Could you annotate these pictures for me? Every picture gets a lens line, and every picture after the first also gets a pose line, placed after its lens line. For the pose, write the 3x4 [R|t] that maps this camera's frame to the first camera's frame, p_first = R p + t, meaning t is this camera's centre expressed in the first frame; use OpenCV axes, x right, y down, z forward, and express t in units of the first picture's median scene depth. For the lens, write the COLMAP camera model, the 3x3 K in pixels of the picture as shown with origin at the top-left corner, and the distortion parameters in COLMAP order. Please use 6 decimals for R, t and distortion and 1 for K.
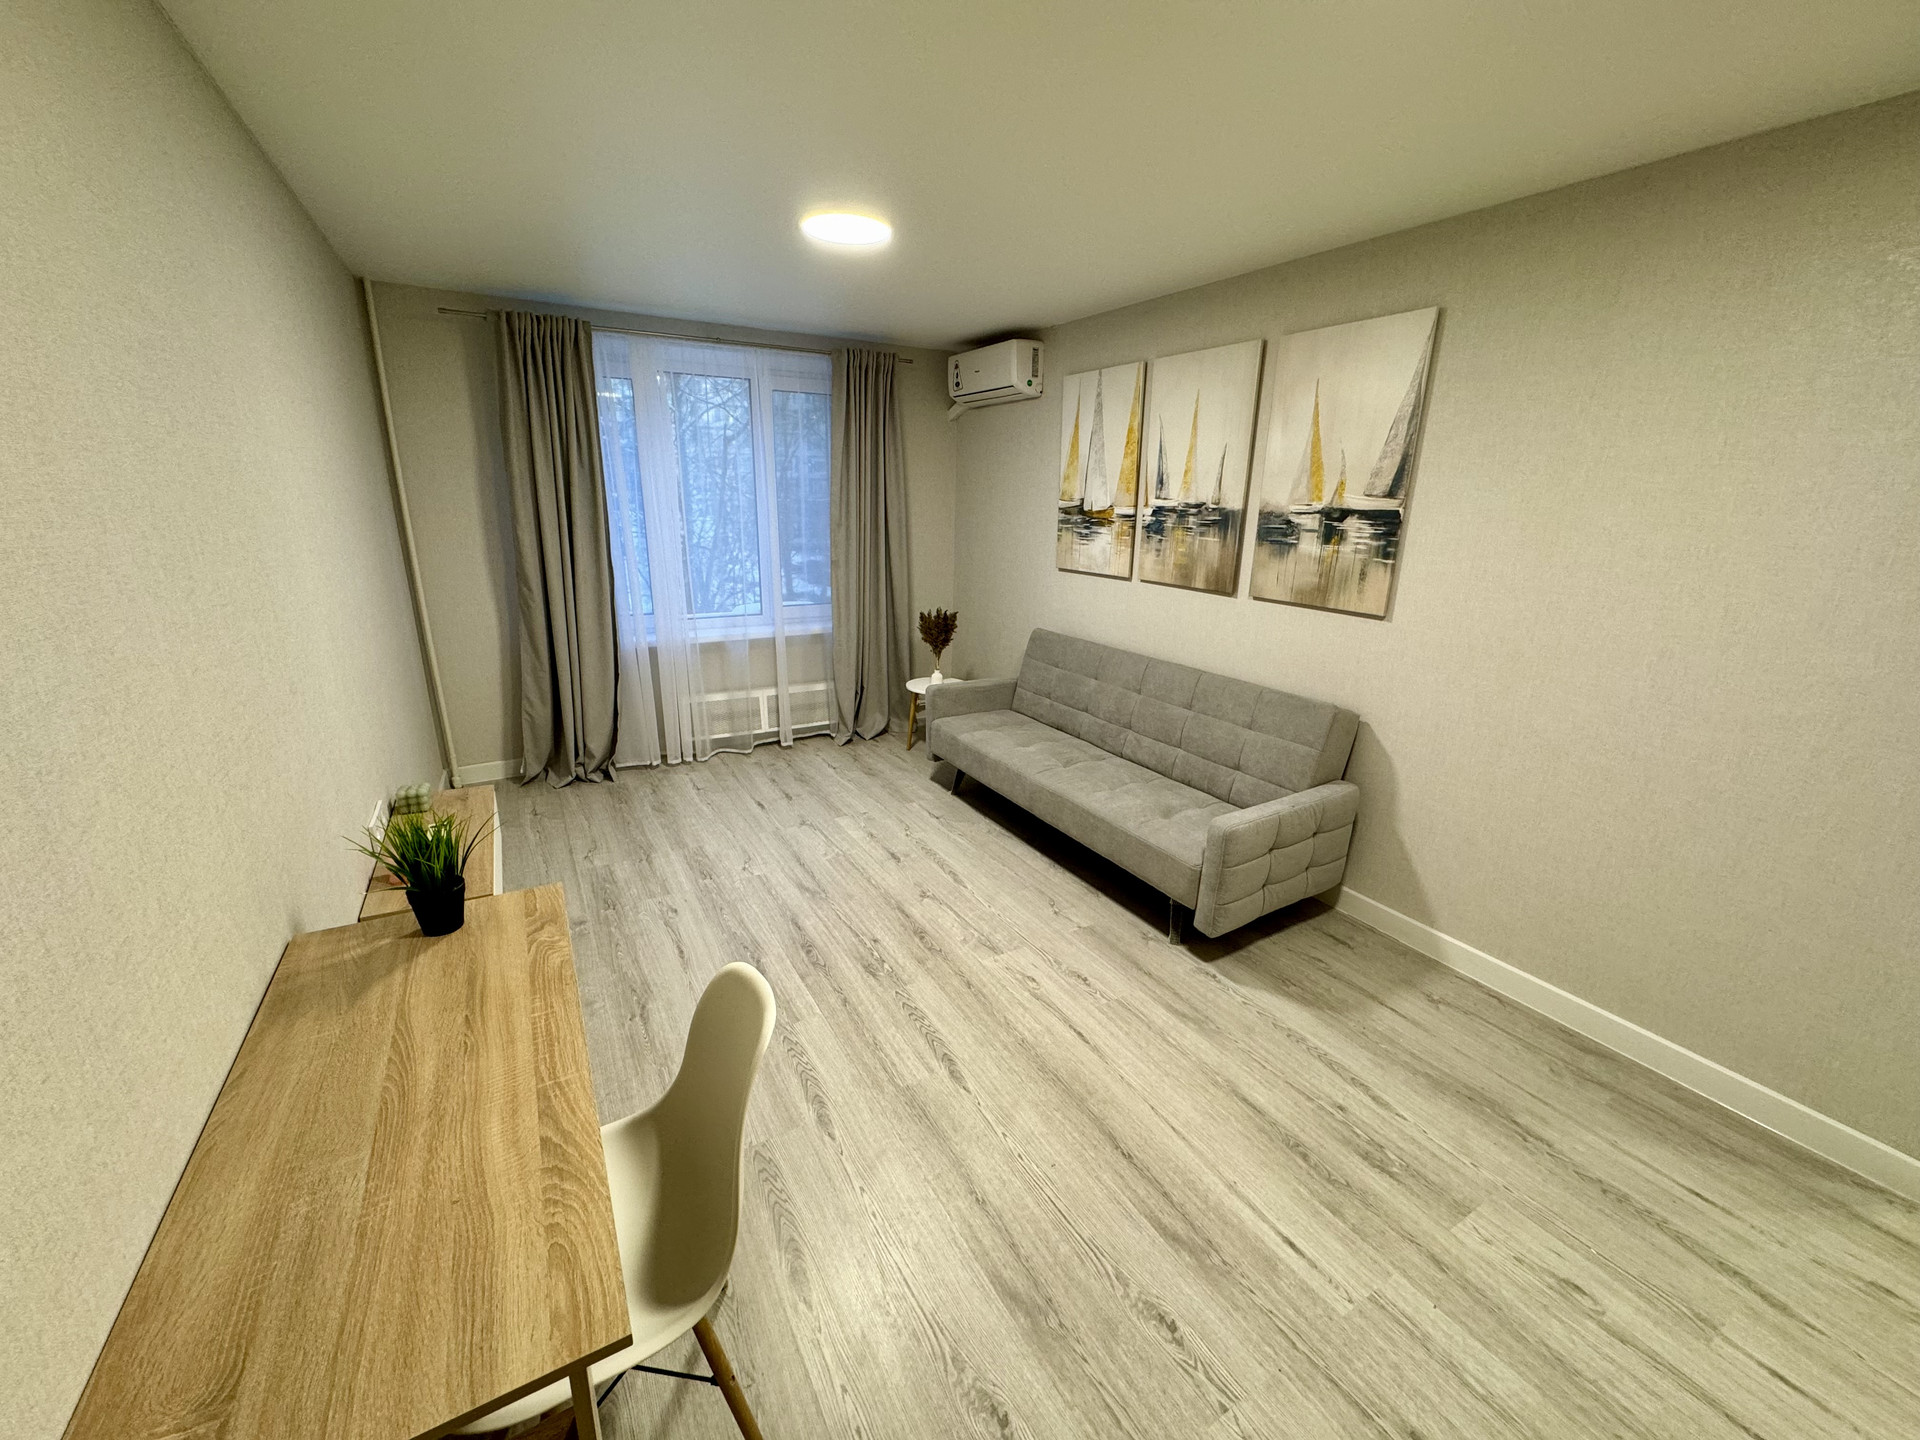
lens RADIAL K [[764.9, 0, 958.1], [0, 764.9, 720.0], [0, 0, 1]] dist [0.001811, -0.000510]
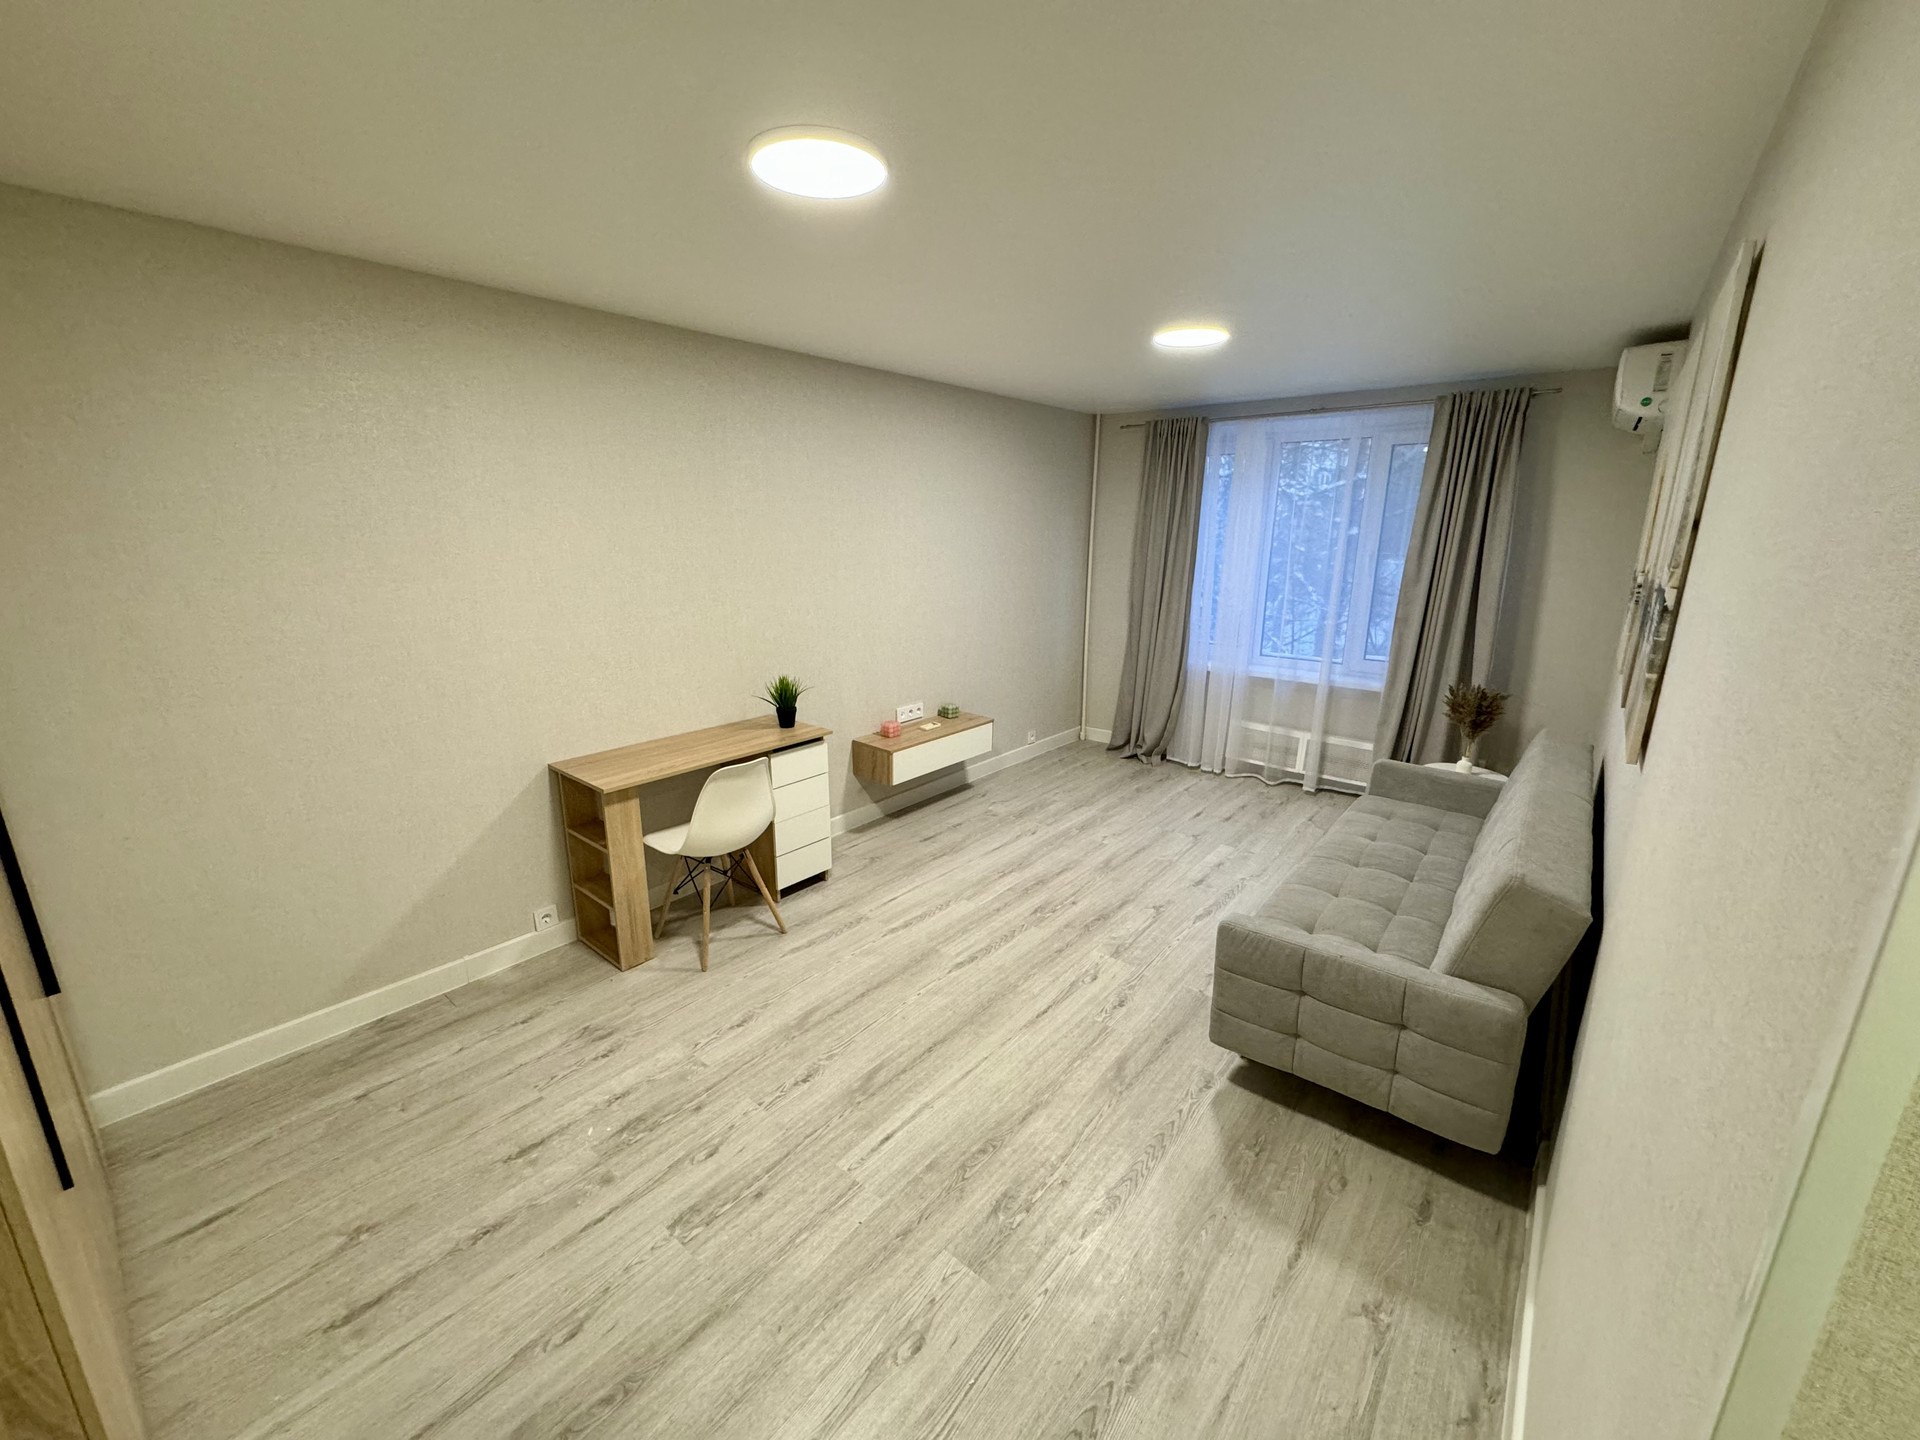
lens RADIAL K [[764.9, 0, 958.1], [0, 764.9, 720.0], [0, 0, 1]] dist [0.001811, -0.000510]
pose [[0.349114, 0.217235, -0.911553, 0.769829], [-0.267953, 0.955284, 0.125034, -0.086920], [0.897954, 0.200602, 0.391712, 0.244082]]
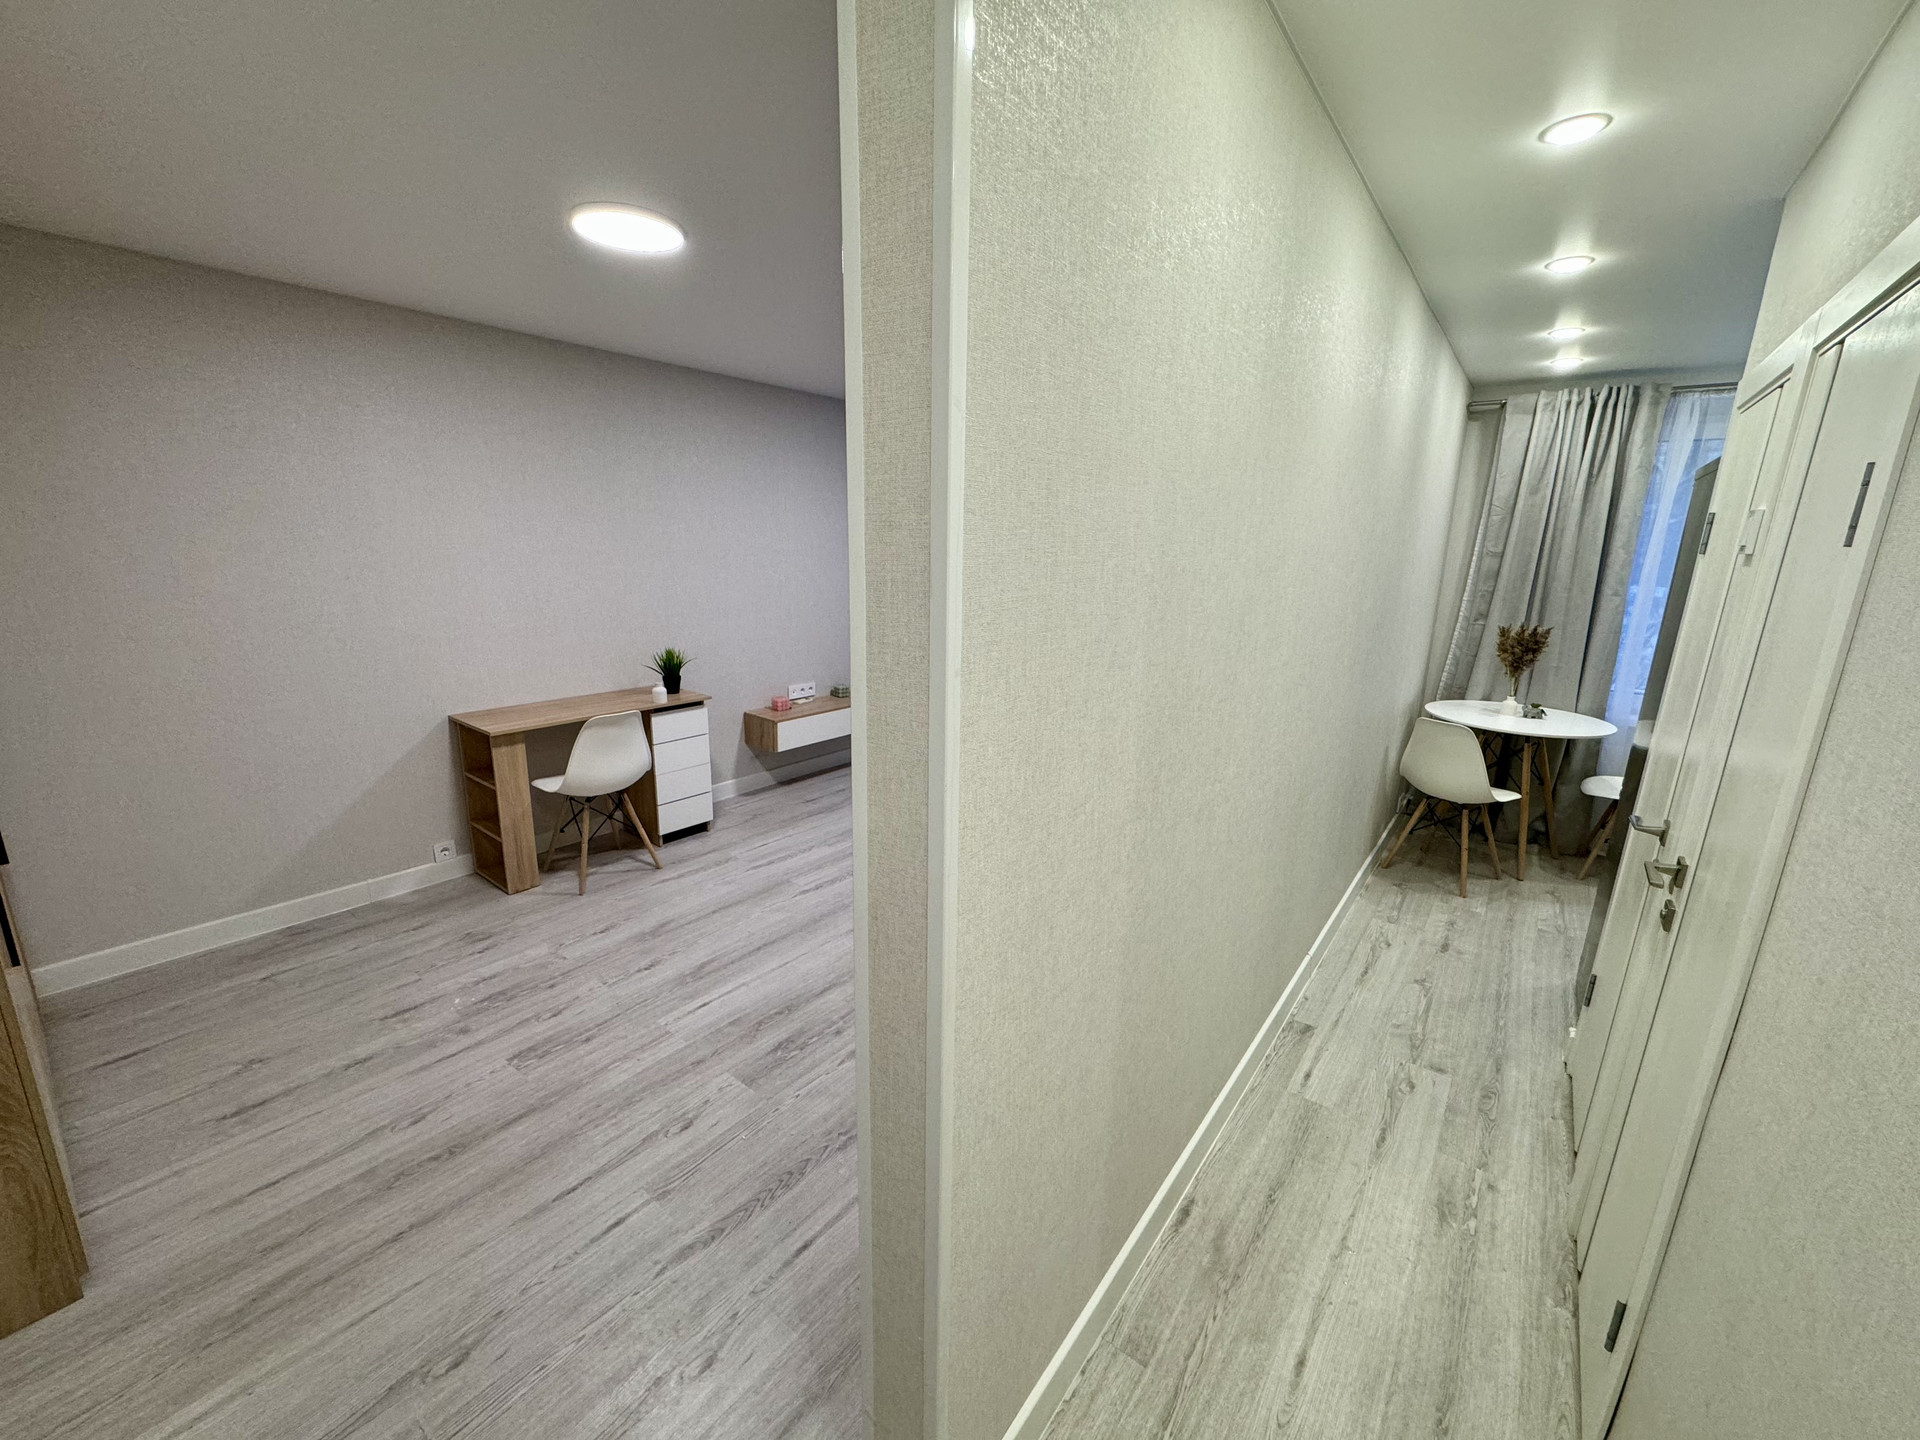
lens RADIAL K [[764.9, 0, 958.1], [0, 764.9, 720.0], [0, 0, 1]] dist [0.001811, -0.000510]
pose [[0.377189, 0.204316, -0.903318, 0.996096], [-0.281641, 0.954473, 0.098285, -0.086665], [0.882274, 0.217339, 0.417560, 0.353913]]
